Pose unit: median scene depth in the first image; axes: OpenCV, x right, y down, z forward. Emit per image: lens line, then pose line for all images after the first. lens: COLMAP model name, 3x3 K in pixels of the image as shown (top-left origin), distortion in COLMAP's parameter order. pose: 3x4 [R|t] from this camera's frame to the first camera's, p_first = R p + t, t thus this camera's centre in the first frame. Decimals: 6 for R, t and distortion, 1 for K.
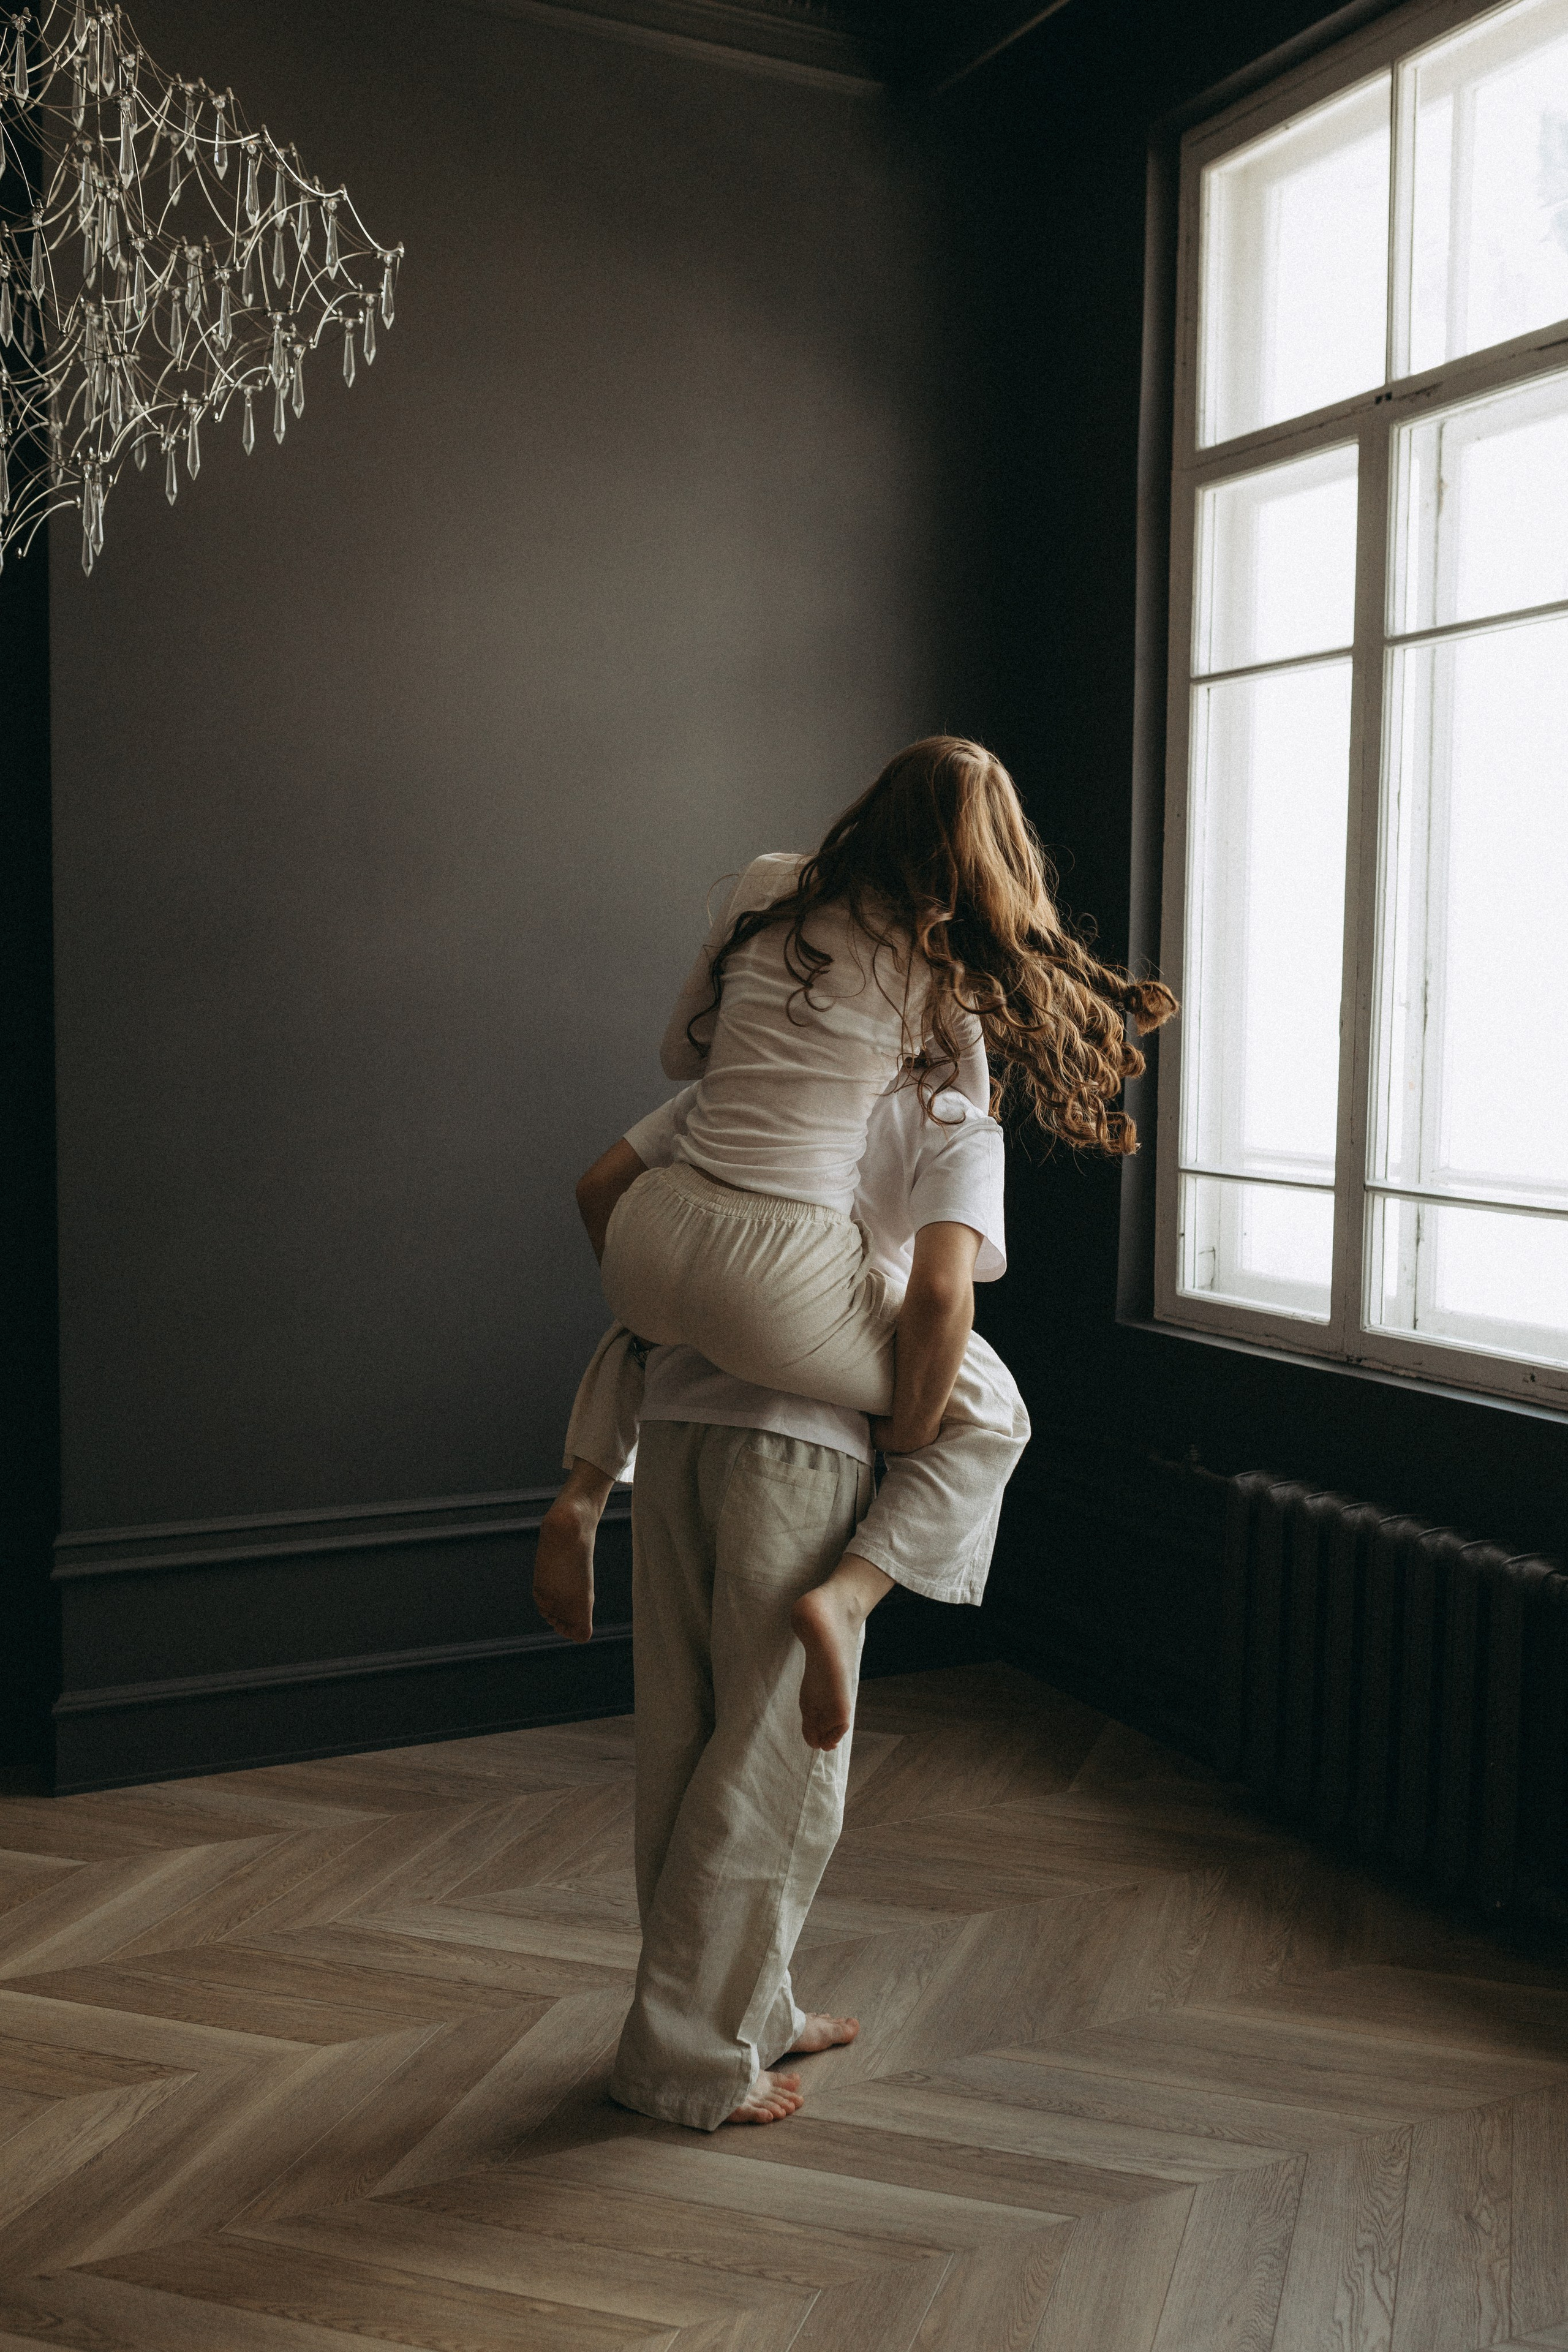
lens RADIAL K [[2317.6, 0, 784.0], [0, 2317.6, 1176.0], [0, 0, 1]] dist [-0.142233, 0.026584]
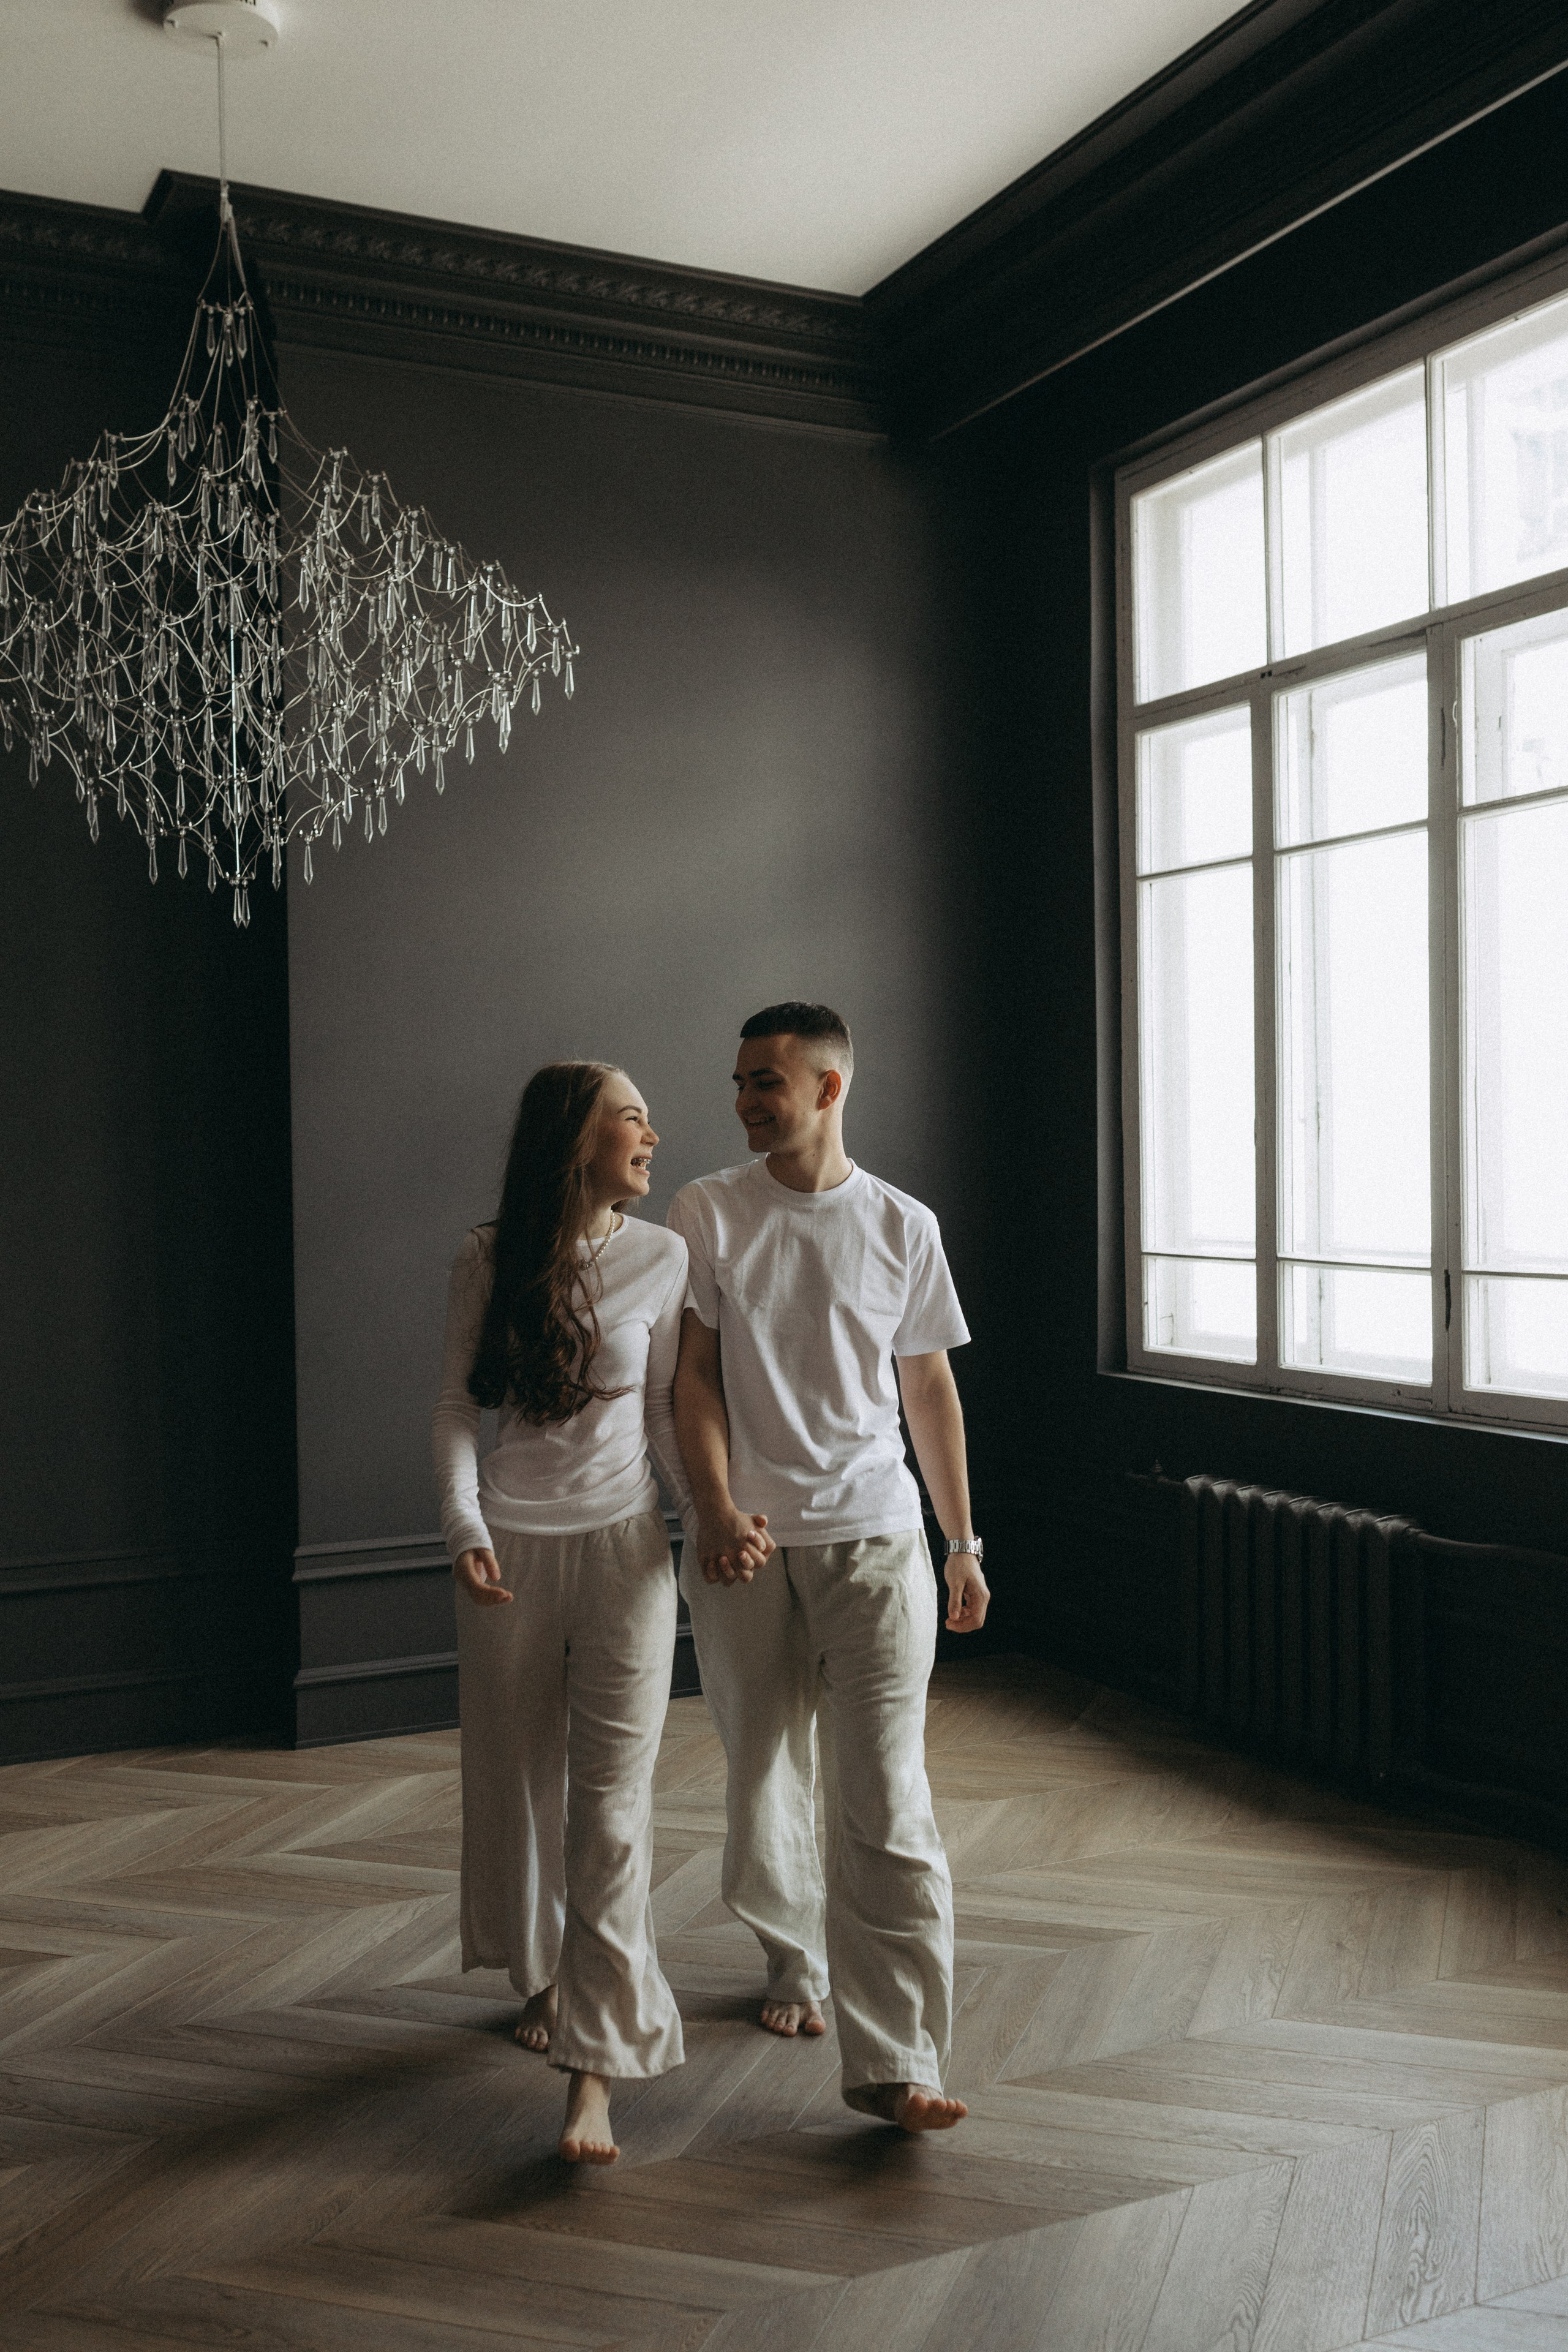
lens RADIAL K [[2317.6, 0, 784.0], [0, 2317.6, 1176.0], [0, 0, 1]] dist [-0.142233, 0.026584]
pose [[0.999615, -0.026661, -0.007648, -0.020972], [0.026189, 0.998074, -0.056230, 0.025109], [0.009132, 0.056008, 0.998389, -0.341473]]
